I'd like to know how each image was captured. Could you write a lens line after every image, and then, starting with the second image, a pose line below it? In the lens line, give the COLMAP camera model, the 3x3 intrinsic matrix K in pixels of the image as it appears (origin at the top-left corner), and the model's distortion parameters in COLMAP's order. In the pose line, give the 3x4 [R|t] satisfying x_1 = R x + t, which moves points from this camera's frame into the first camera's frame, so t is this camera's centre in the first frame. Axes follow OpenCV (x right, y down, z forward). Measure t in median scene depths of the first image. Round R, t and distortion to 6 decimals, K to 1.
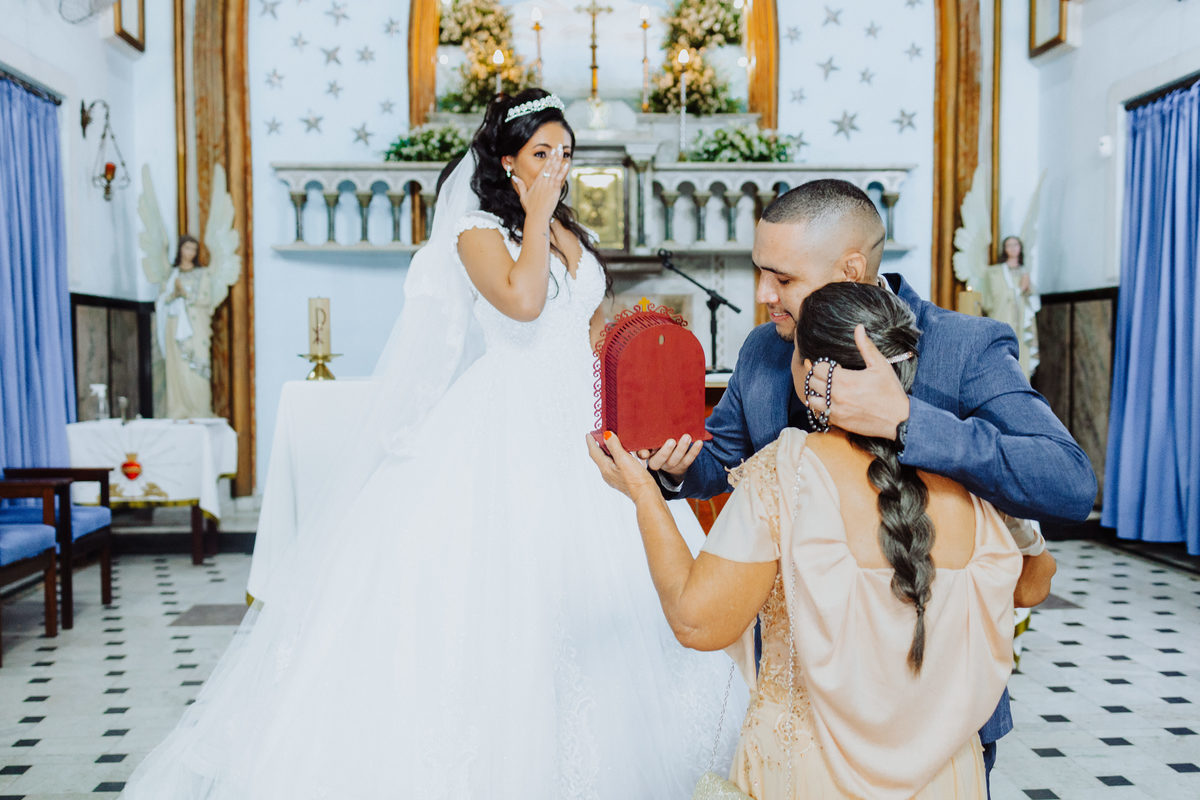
lens RADIAL K [[1231.0, 0, 600.0], [0, 1231.0, 400.0], [0, 0, 1]] dist [0.045960, 0.014539]
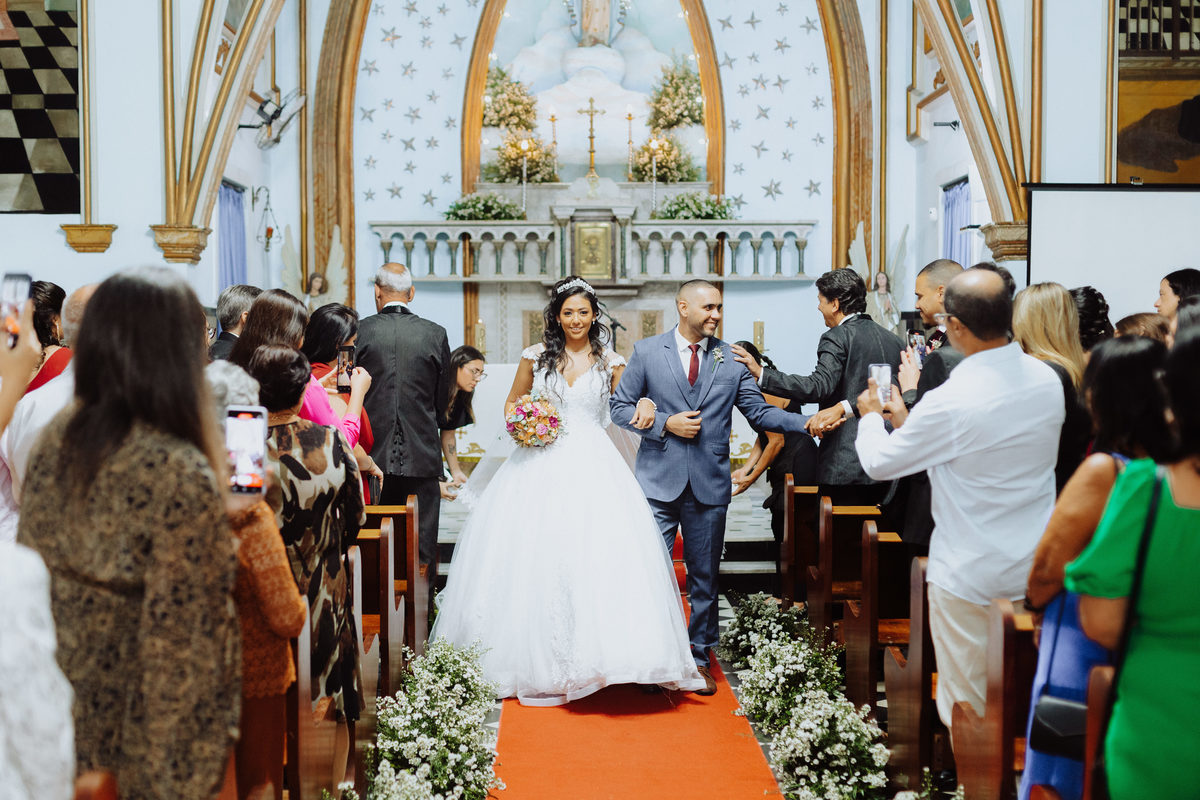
lens RADIAL K [[1794.9, 0, 598.0], [0, 1794.9, 401.7], [0, 0, 1]] dist [0.030915, -0.061366]
pose [[0.998863, 0.004782, -0.047438, 0.101664], [-0.005263, 0.999936, -0.010012, 0.039165], [0.047387, 0.010250, 0.998824, -1.059419]]
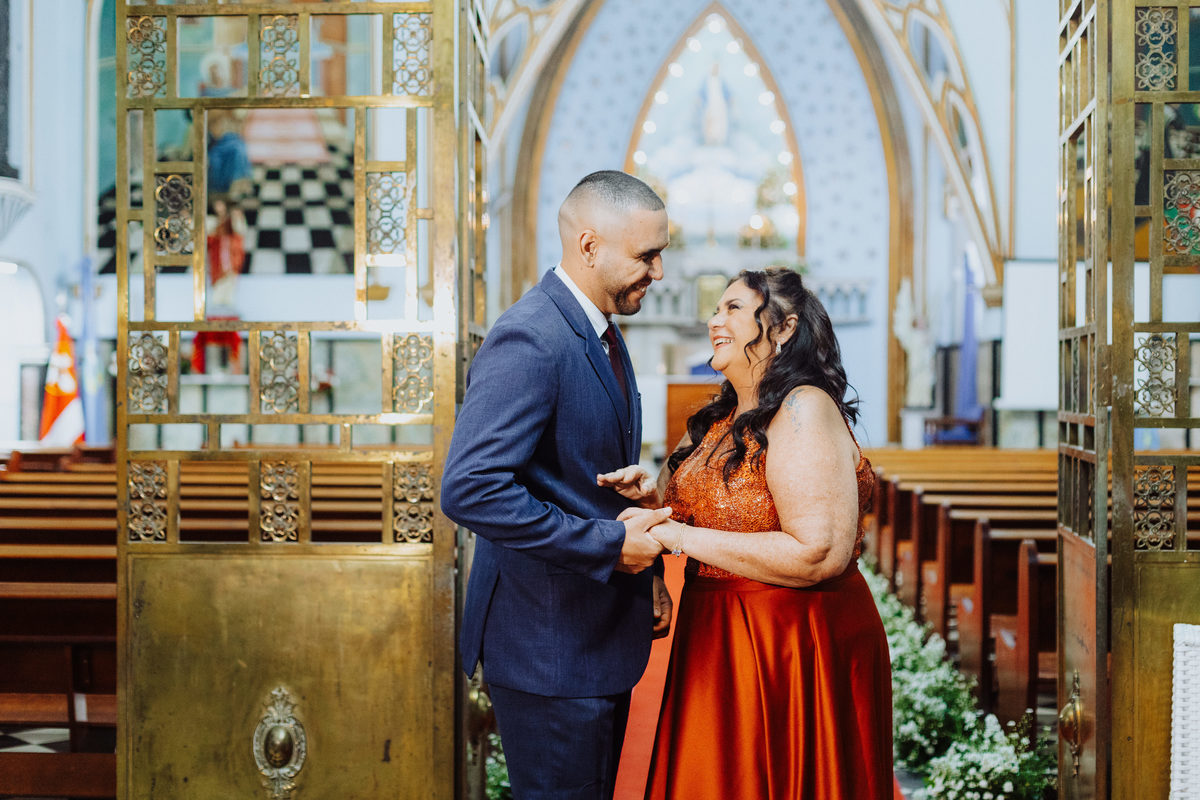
lens RADIAL K [[1818.3, 0, 600.0], [0, 1818.3, 400.0], [0, 0, 1]] dist [0.187608, -1.348207]
pose [[0.993516, 0.011845, -0.113073, 0.151163], [-0.014858, 0.999556, -0.025846, 0.082245], [0.112717, 0.027358, 0.993250, -1.880125]]
